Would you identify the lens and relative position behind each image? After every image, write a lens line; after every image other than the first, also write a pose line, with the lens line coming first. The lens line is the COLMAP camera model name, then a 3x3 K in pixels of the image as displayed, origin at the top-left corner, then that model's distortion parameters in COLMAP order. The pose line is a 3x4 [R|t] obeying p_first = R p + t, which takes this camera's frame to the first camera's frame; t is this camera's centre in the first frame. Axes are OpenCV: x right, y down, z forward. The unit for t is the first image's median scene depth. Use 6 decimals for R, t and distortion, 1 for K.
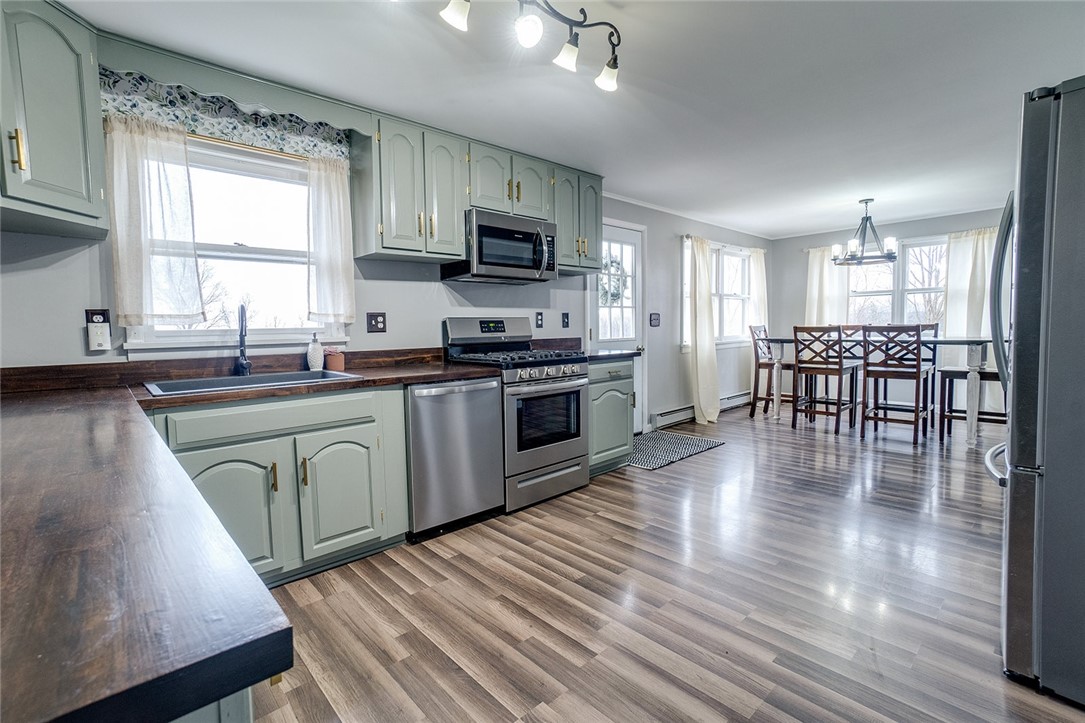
lens RADIAL K [[475.6, 0, 513.8], [0, 475.6, 361.0], [0, 0, 1]] dist [-0.023293, 0.012634]
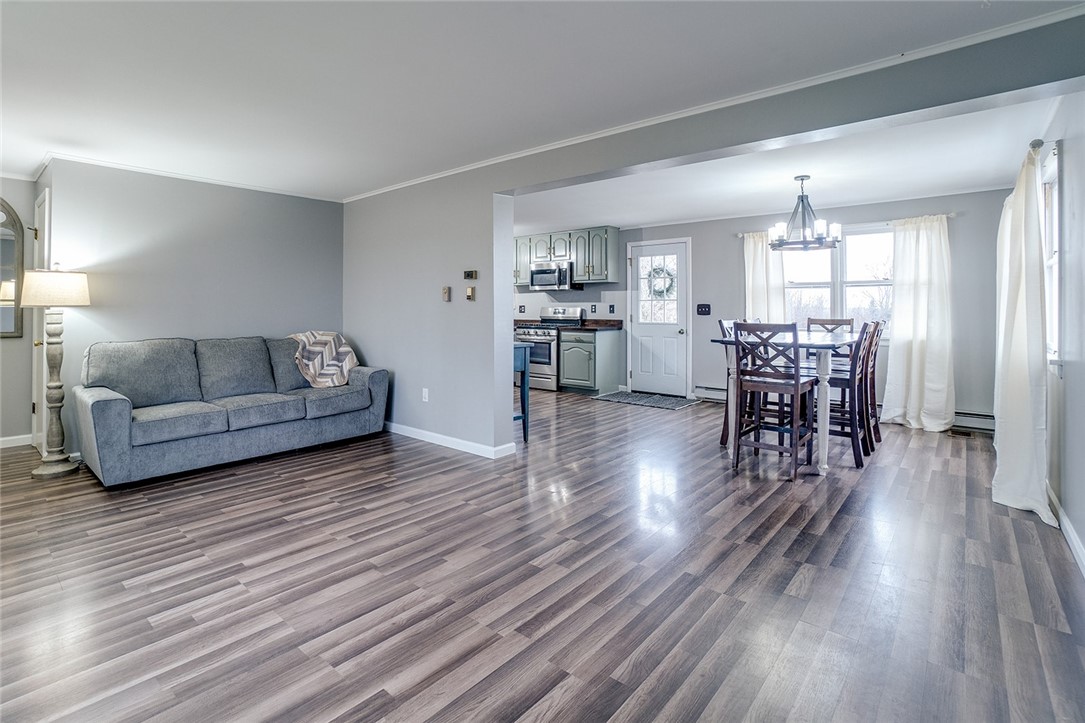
lens RADIAL K [[500.9, 0, 520.6], [0, 500.9, 312.5], [0, 0, 1]] dist [-0.029892, 0.010815]
pose [[0.148862, 0.031252, -0.988364, 2.507549], [-0.073540, 0.997083, 0.020452, -0.118479], [0.986120, 0.069639, 0.150726, 0.563786]]
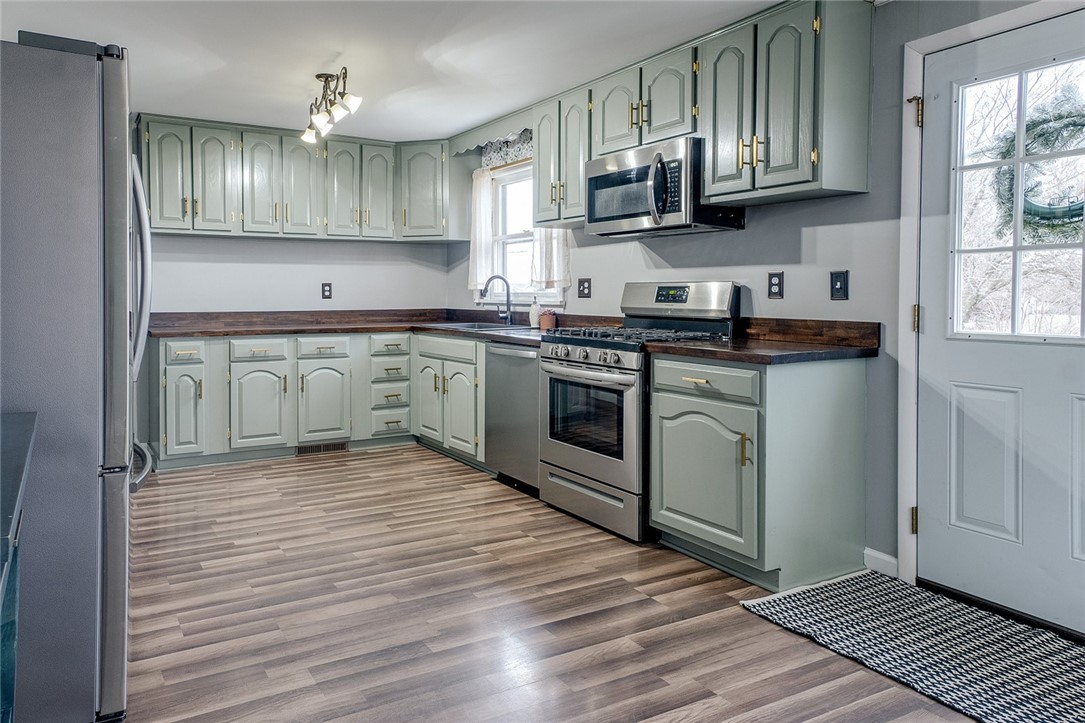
lens RADIAL K [[718.1, 0, 456.0], [0, 718.1, 310.4], [0, 0, 1]] dist [0.027779, 0.005675]
pose [[-0.203282, 0.047843, -0.977951, 1.286871], [-0.063435, 0.996064, 0.061915, -0.111326], [0.977063, 0.074623, -0.199447, 1.042677]]
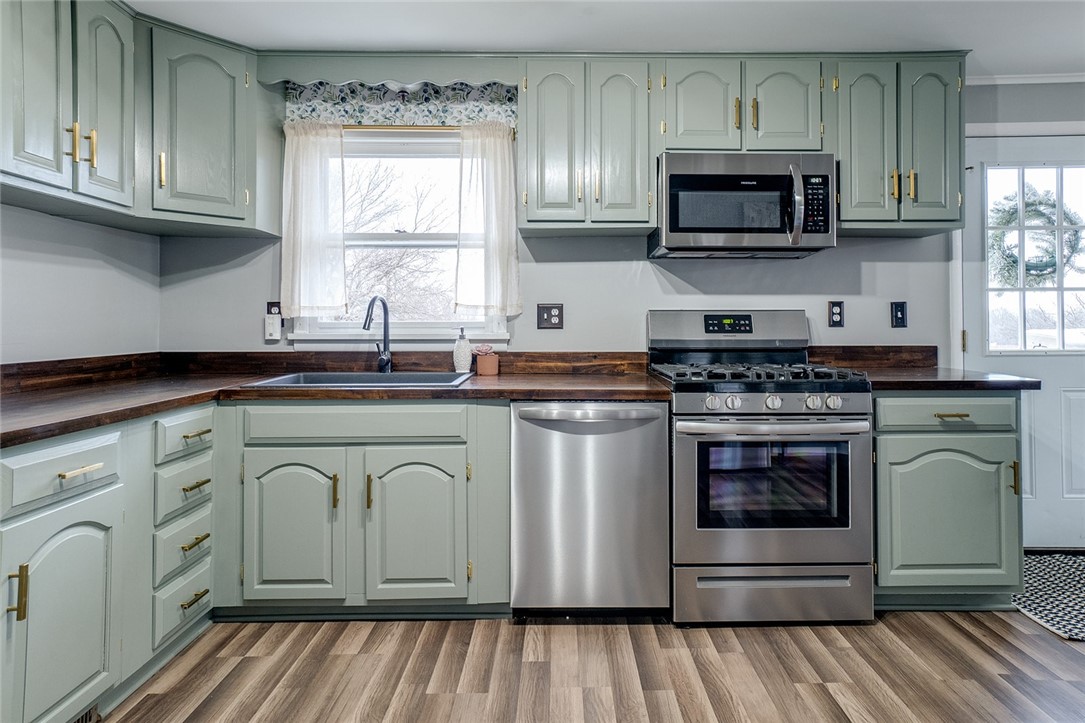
lens RADIAL K [[597.2, 0, 562.8], [0, 597.2, 314.7], [0, 0, 1]] dist [0.006303, 0.004240]
pose [[0.770262, 0.011088, -0.637632, 0.353381], [-0.058933, 0.996808, -0.053858, -0.031779], [0.634999, 0.079062, 0.768456, 0.258277]]
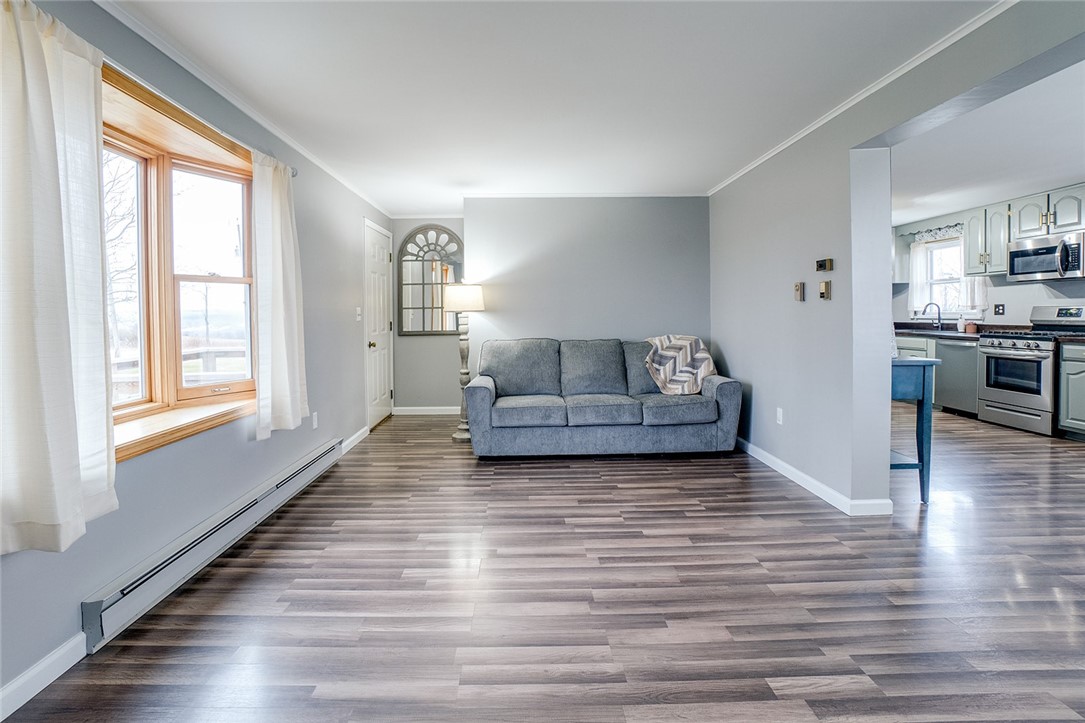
lens RADIAL K [[520.9, 0, 553.4], [0, 520.9, 324.6], [0, 0, 1]] dist [-0.023491, 0.009261]
pose [[-0.603129, 0.044831, -0.796383, 2.323920], [-0.032468, 0.996212, 0.080669, -0.127002], [0.796983, 0.074511, -0.599389, 0.823688]]
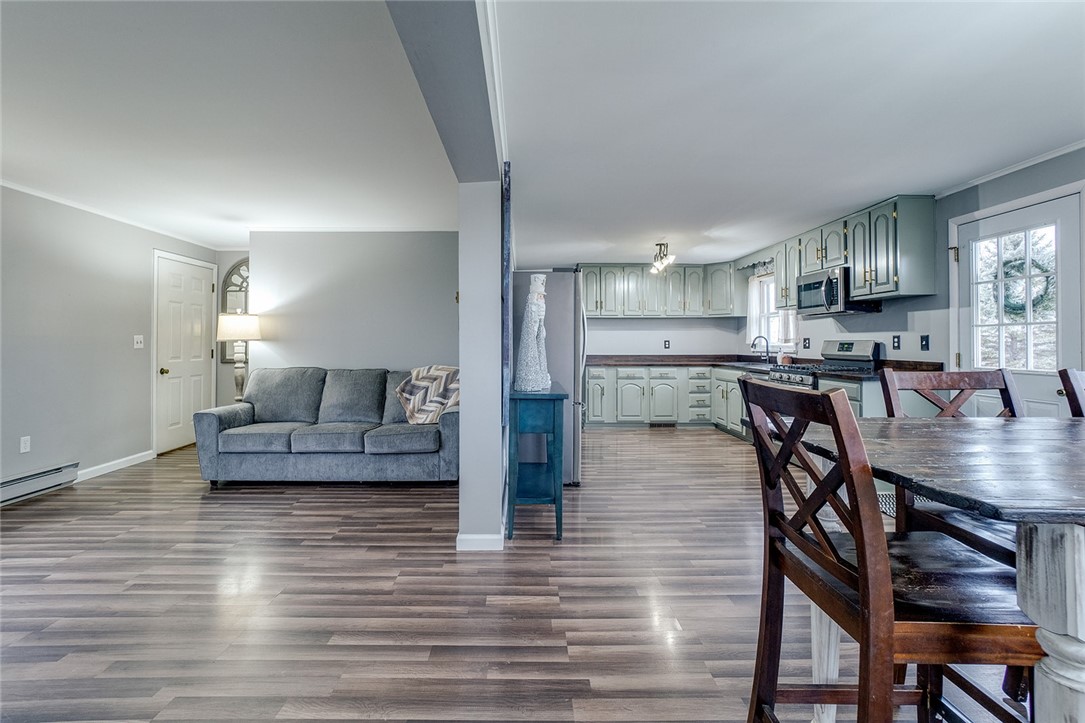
lens RADIAL K [[500.9, 0, 542.5], [0, 500.9, 338.5], [0, 0, 1]] dist [-0.029892, 0.010815]
pose [[-0.619259, 0.014844, -0.785046, 1.852286], [-0.040939, 0.997851, 0.051162, -0.155829], [0.784119, 0.063822, -0.617321, 1.385422]]
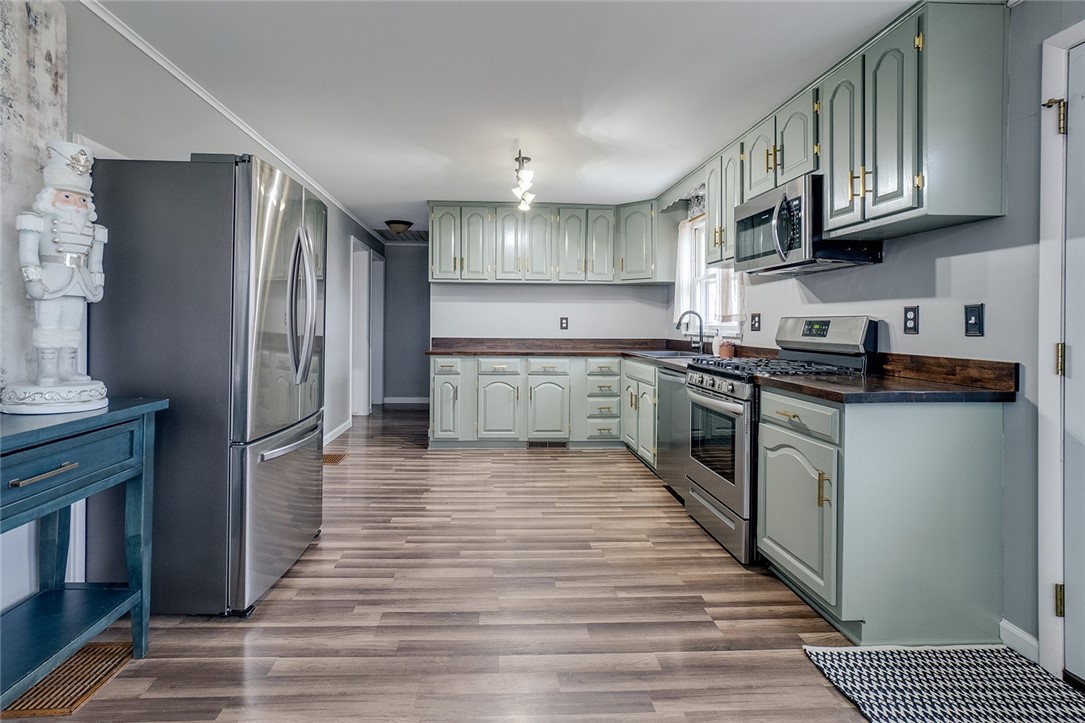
lens RADIAL K [[540.3, 0, 520.3], [0, 540.3, 325.2], [0, 0, 1]] dist [-0.026699, 0.015194]
pose [[-0.599197, 0.019958, -0.800353, 1.063564], [-0.050034, 0.996802, 0.062316, -0.125092], [0.799037, 0.077384, -0.596281, 1.315079]]
